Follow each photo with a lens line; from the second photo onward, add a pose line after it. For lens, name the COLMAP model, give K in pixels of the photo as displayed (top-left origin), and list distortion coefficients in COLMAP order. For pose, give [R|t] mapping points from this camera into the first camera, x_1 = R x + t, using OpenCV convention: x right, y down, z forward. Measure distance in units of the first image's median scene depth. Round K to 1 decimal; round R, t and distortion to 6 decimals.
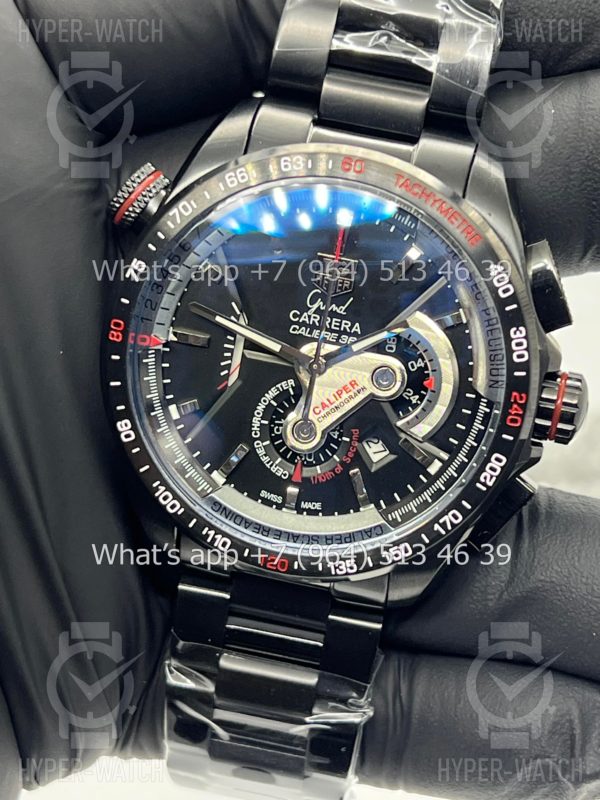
lens RADIAL K [[1867.8, 0, 297.9], [0, 1867.8, 402.8], [0, 0, 1]] dist [0.204413, 0.000000]
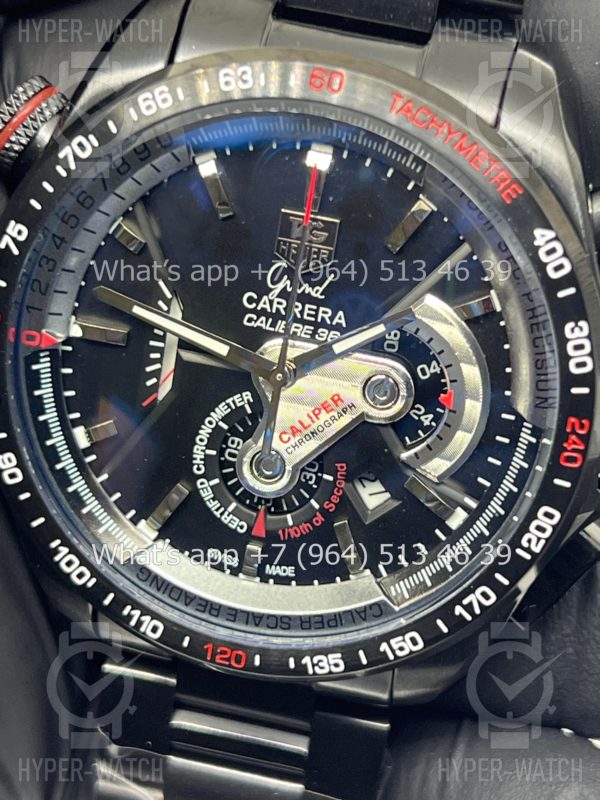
lens RADIAL K [[1867.8, 0, 300.6], [0, 1867.8, 394.5], [0, 0, 1]] dist [0.204413, 0.000000]
pose [[0.998819, -0.008843, -0.047781, 0.049228], [0.012838, 0.996386, 0.083966, -0.069591], [0.046866, -0.084481, 0.995322, 0.317540]]
